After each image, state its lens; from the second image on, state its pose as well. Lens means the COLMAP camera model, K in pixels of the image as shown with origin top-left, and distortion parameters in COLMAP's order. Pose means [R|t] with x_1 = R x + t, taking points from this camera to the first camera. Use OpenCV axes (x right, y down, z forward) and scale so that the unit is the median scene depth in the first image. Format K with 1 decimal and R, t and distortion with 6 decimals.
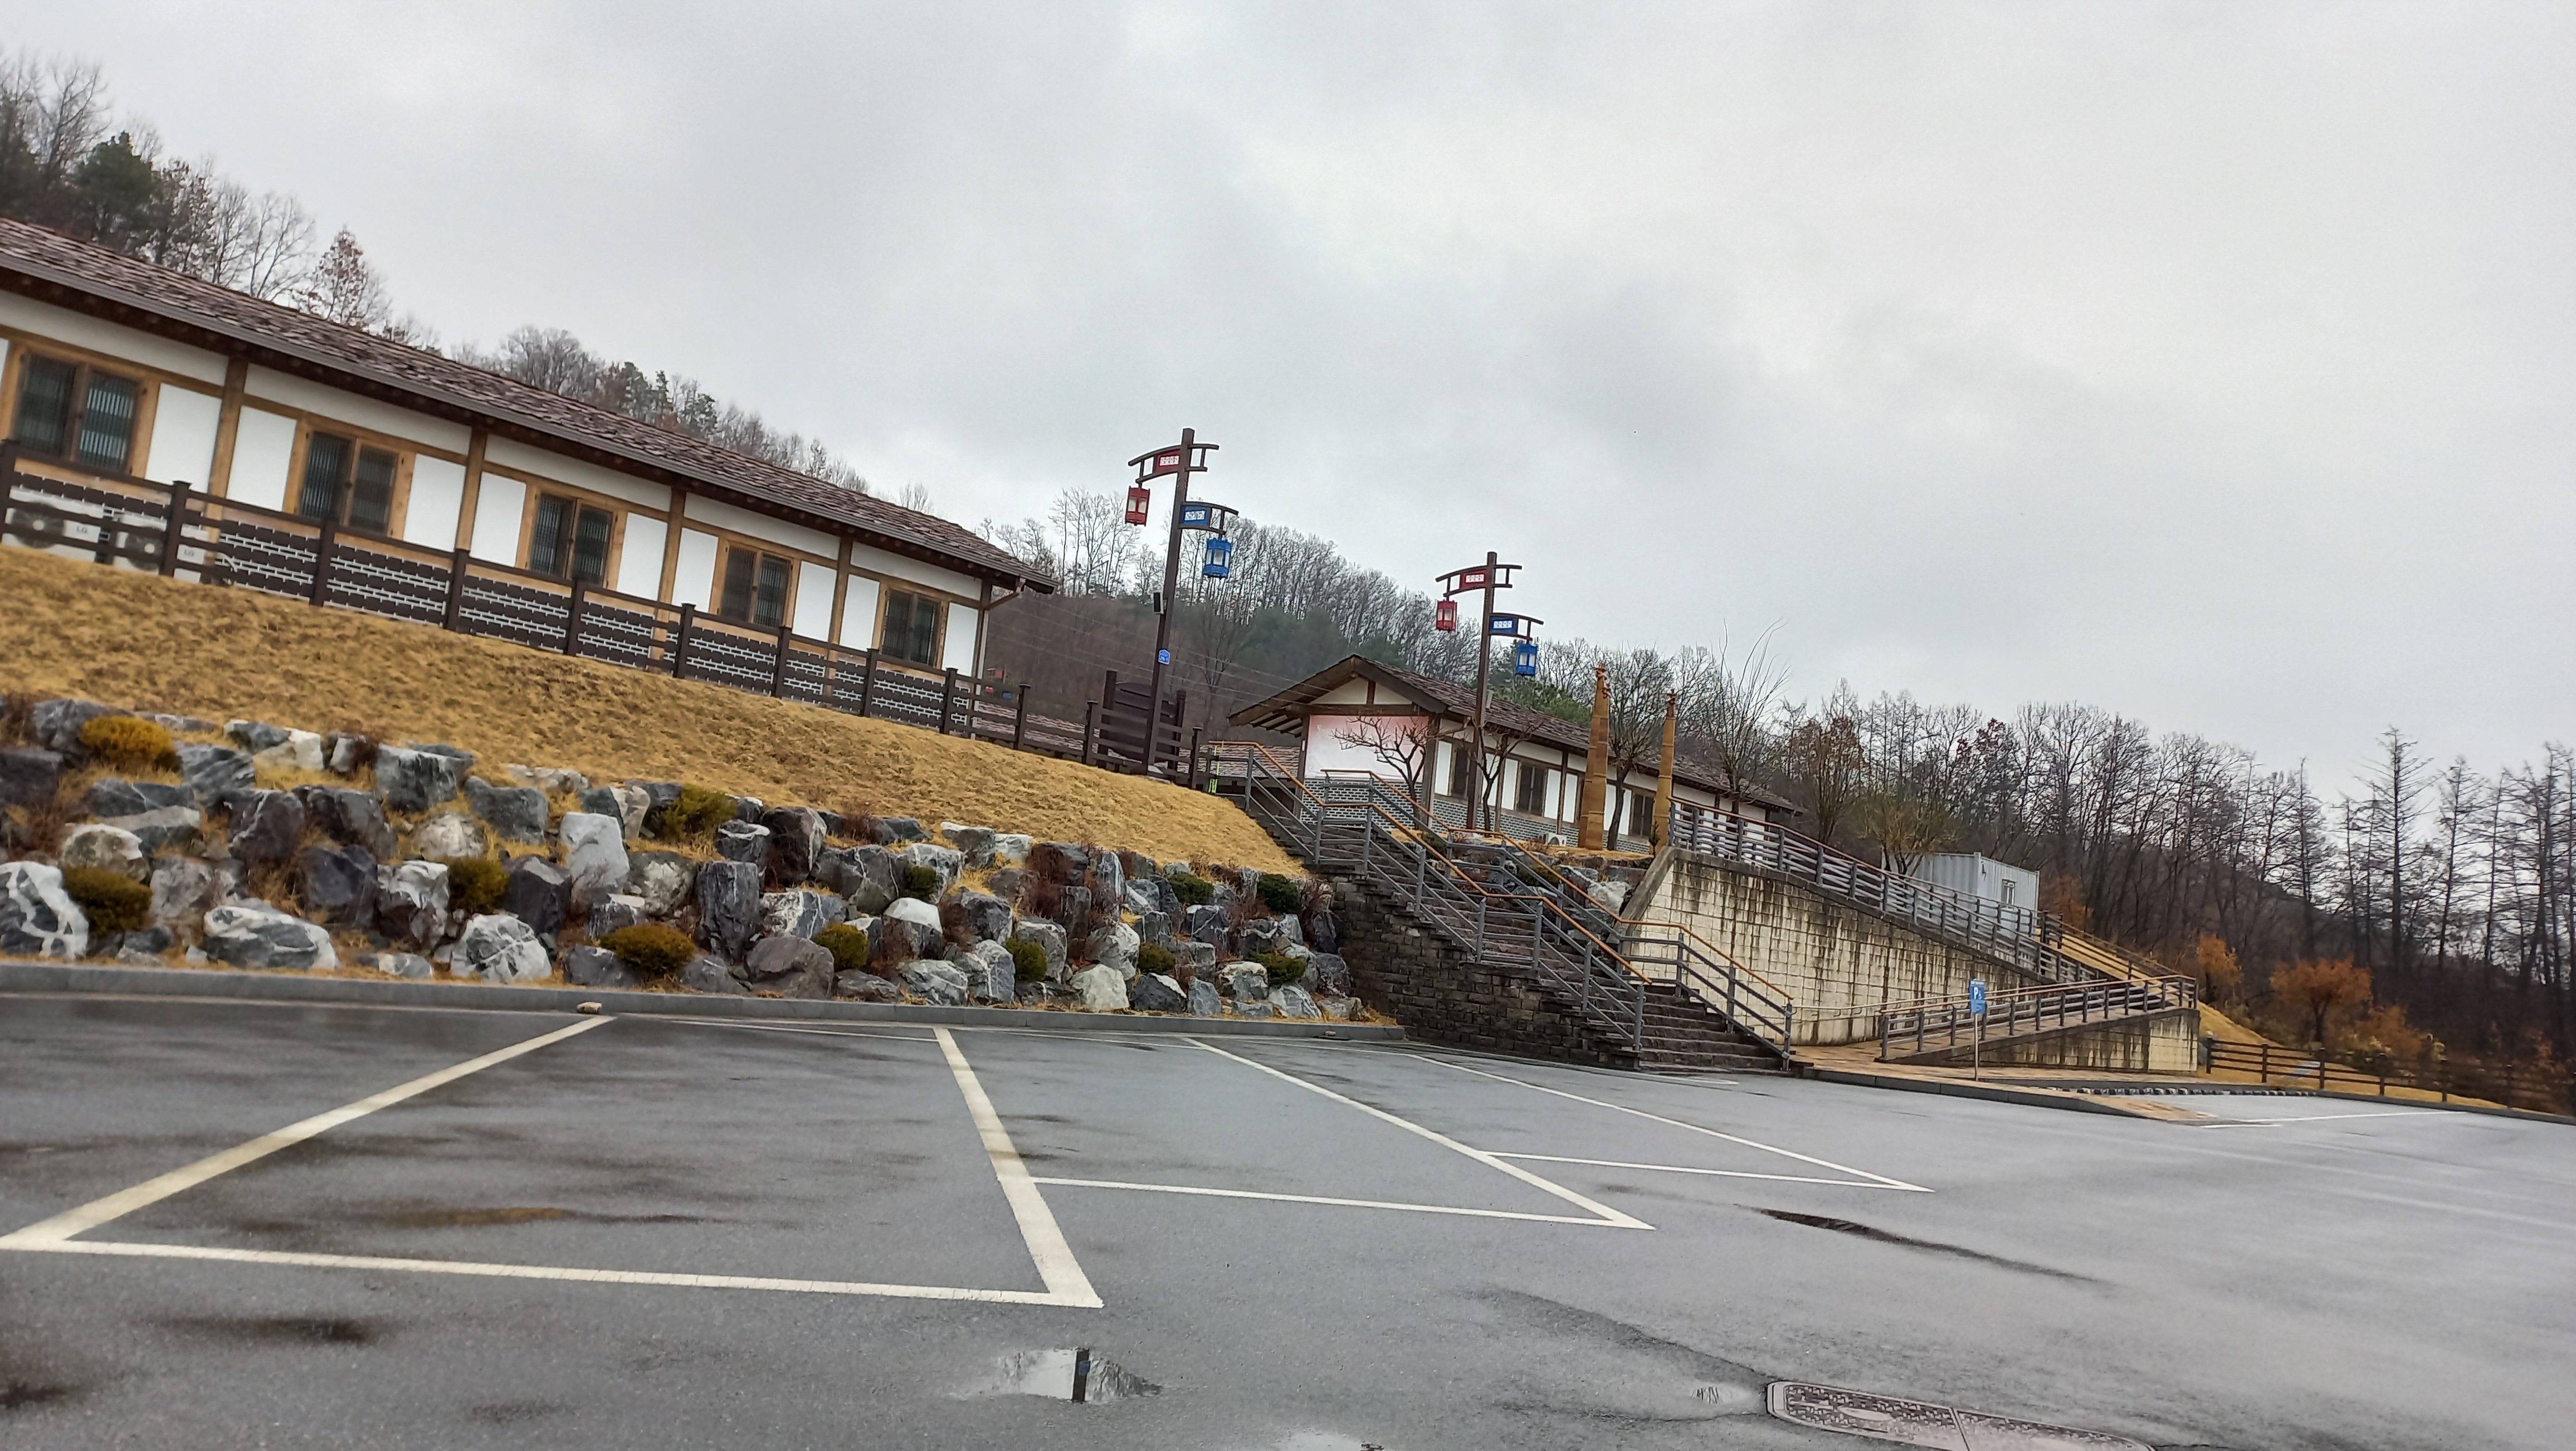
lens RADIAL K [[1857.2, 0, 1282.3], [0, 1857.2, 725.5], [0, 0, 1]] dist [0.037084, -0.025716]
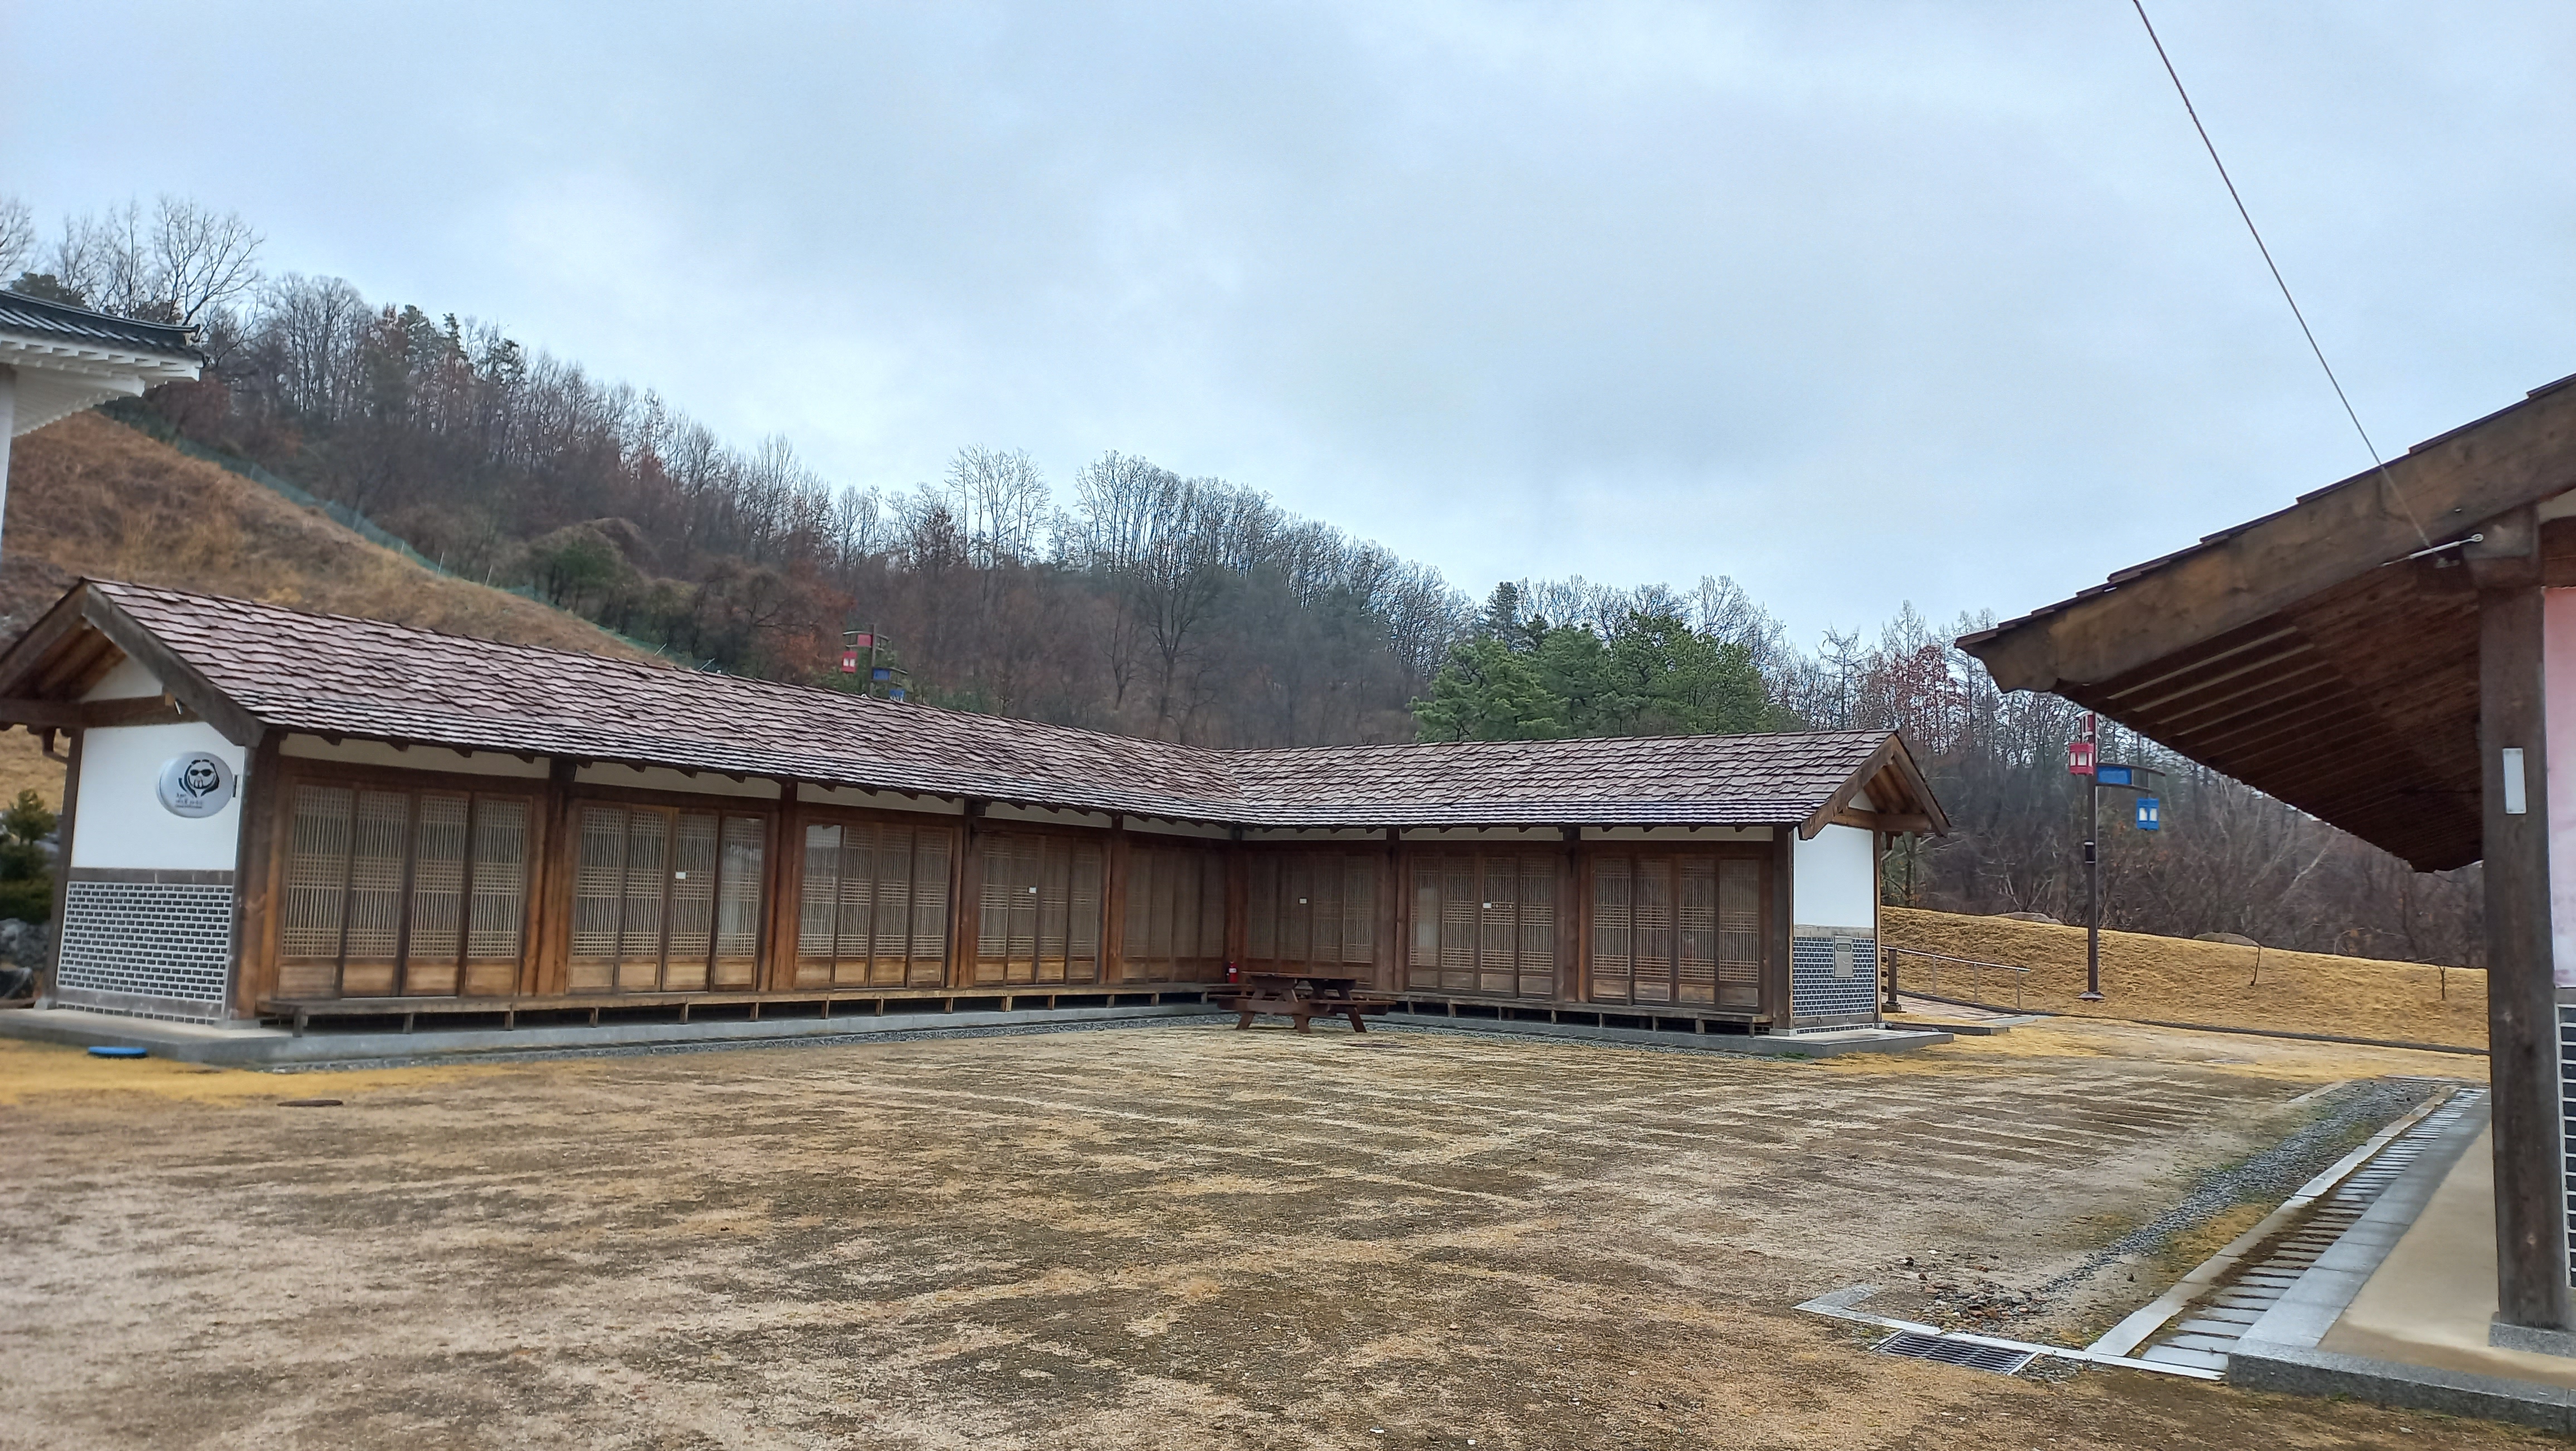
lens RADIAL K [[1857.2, 0, 1300.8], [0, 1857.2, 722.0], [0, 0, 1]] dist [0.037084, -0.025716]
pose [[0.996402, -0.064767, 0.054663, -0.015051], [0.064100, 0.997847, 0.013854, 0.000143], [-0.055443, -0.010301, 0.998409, 0.124682]]
